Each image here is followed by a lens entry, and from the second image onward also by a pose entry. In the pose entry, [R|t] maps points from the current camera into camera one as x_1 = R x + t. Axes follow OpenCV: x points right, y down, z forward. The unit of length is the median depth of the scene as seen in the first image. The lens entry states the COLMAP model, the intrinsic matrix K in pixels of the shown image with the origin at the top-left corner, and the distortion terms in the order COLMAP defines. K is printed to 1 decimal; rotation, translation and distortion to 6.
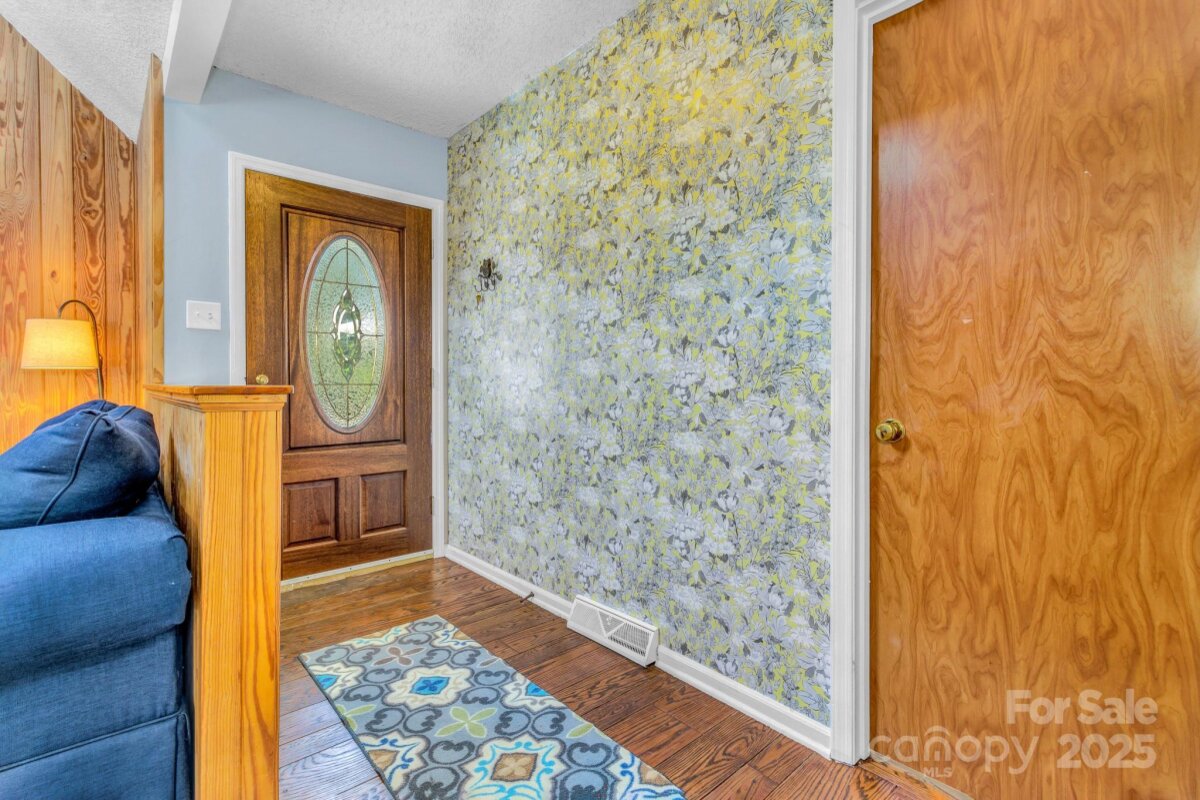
lens RADIAL K [[551.6, 0, 601.9], [0, 551.6, 386.5], [0, 0, 1]] dist [0.001703, 0.000525]
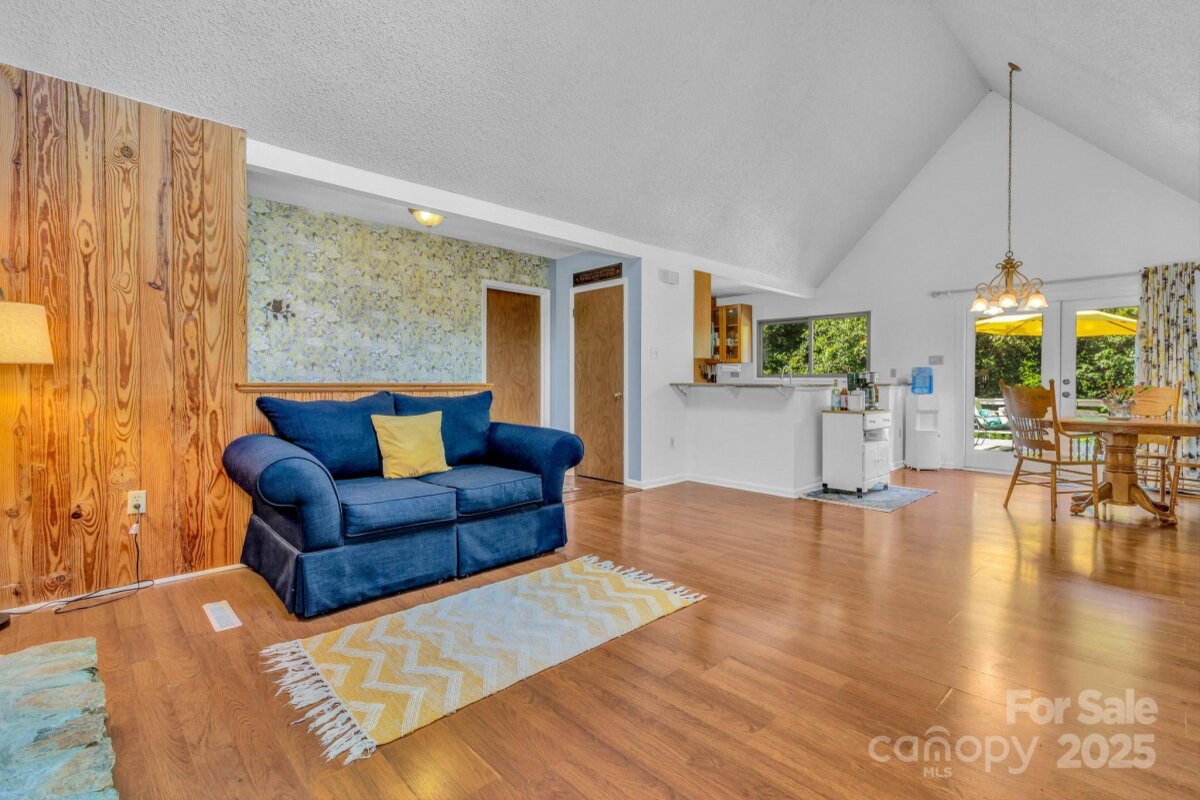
lens RADIAL K [[551.6, 0, 601.9], [0, 551.6, 386.5], [0, 0, 1]] dist [0.001703, 0.000525]
pose [[-0.024997, -0.007169, 0.999662, -2.612240], [0.003432, 0.999968, 0.007257, -0.002252], [-0.999682, 0.003612, -0.024971, 0.227129]]
